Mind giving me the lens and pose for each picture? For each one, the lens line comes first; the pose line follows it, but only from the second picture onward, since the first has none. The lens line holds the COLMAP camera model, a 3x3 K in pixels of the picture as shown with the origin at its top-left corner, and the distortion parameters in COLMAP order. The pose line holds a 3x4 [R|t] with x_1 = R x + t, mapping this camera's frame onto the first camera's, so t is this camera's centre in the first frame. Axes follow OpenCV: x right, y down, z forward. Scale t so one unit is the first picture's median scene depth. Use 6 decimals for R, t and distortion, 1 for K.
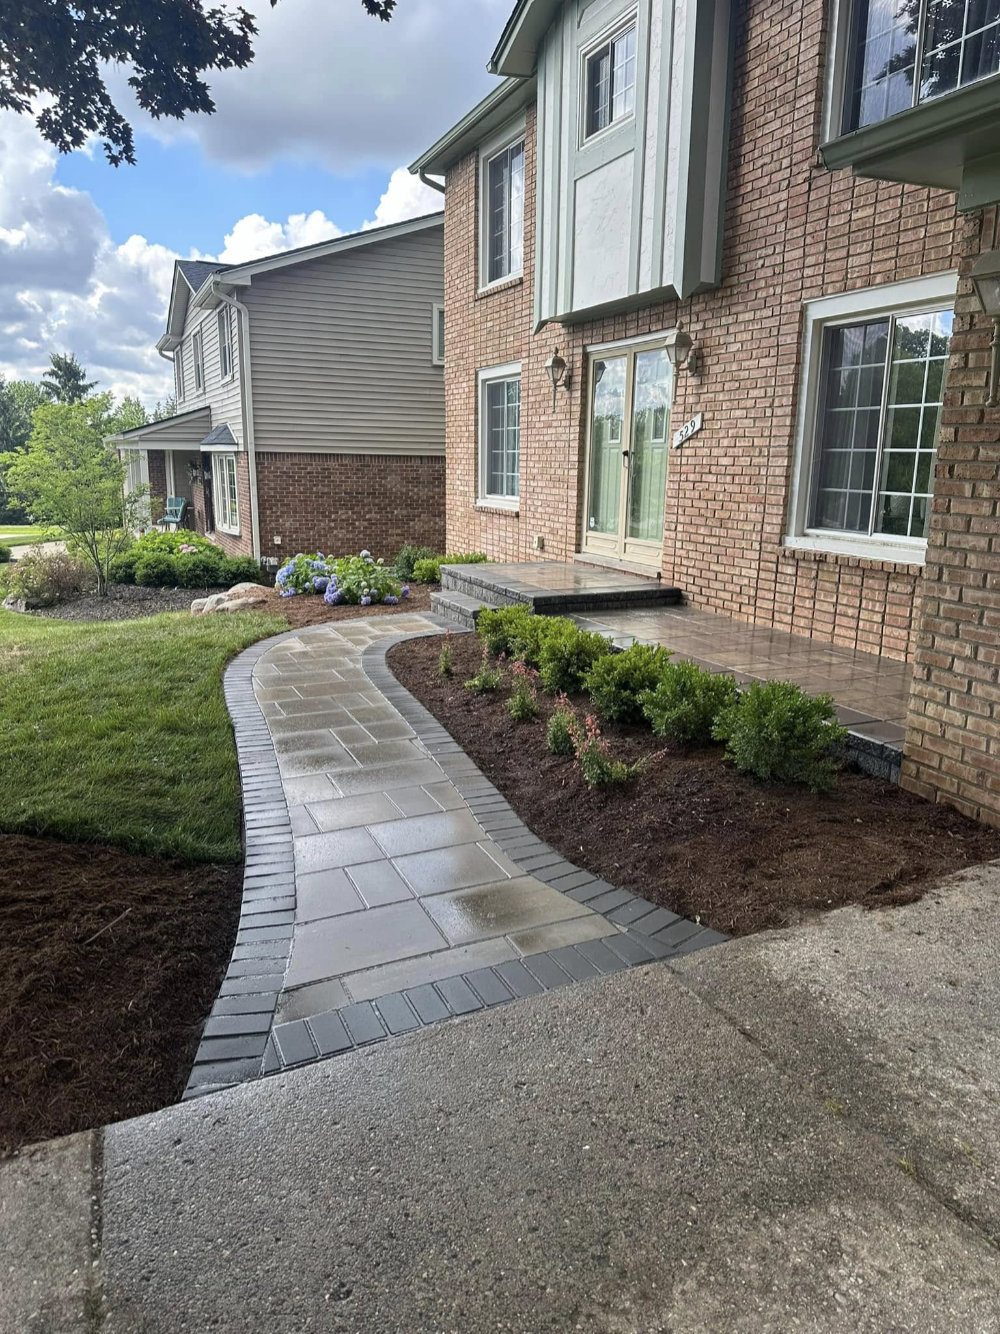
lens RADIAL K [[964.7, 0, 500.0], [0, 964.7, 667.0], [0, 0, 1]] dist [0.076463, -0.094857]
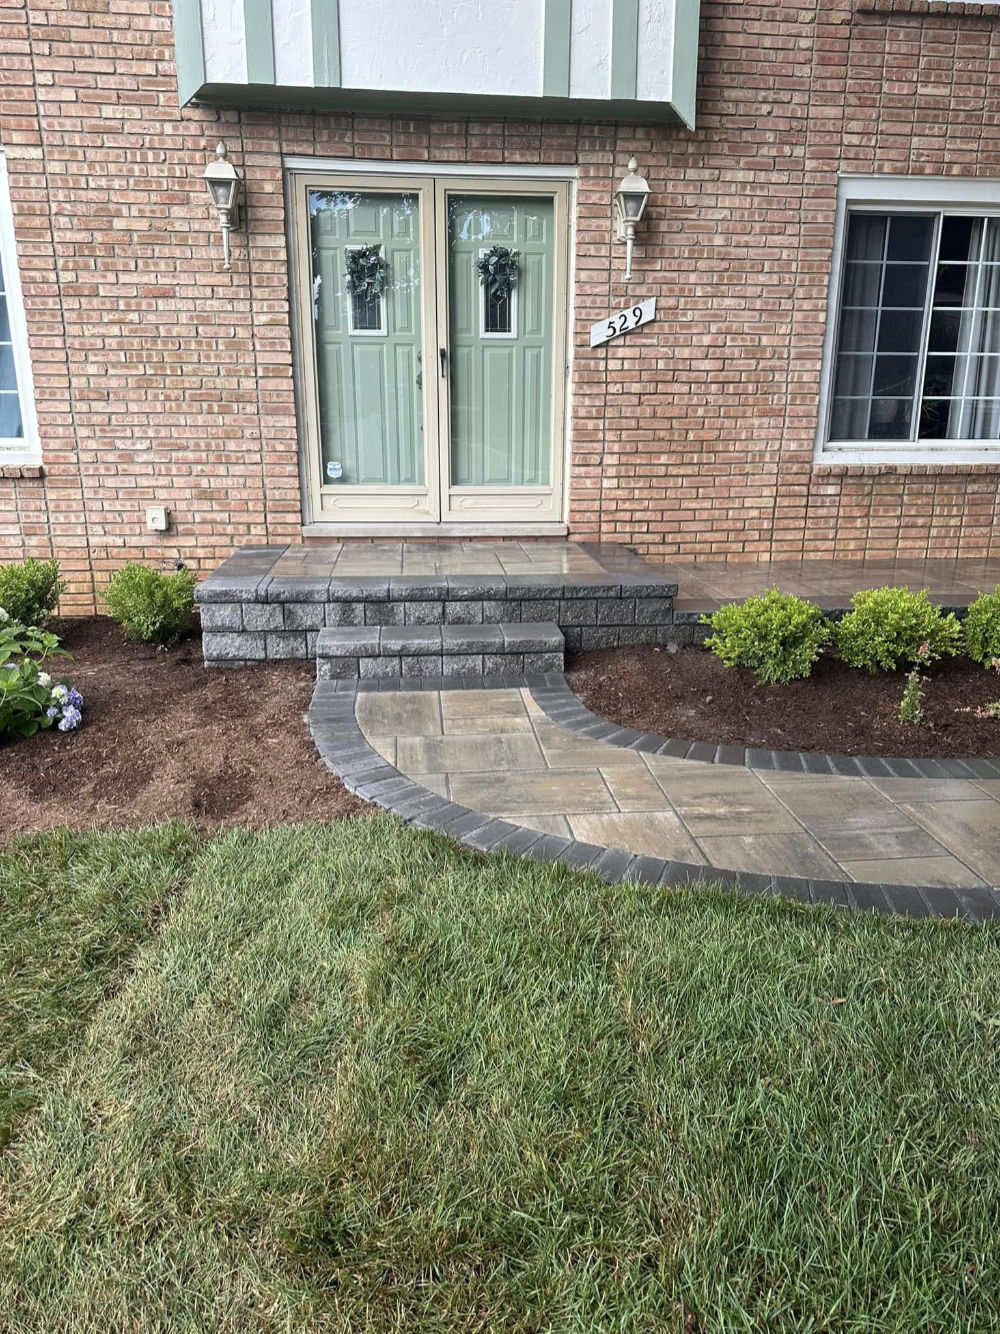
lens RADIAL K [[964.7, 0, 500.0], [0, 964.7, 667.0], [0, 0, 1]] dist [0.076463, -0.094857]
pose [[0.287209, -0.253965, 0.923587, -0.595230], [0.205442, 0.958105, 0.199570, -0.168487], [-0.935577, 0.132425, 0.327352, 0.924391]]
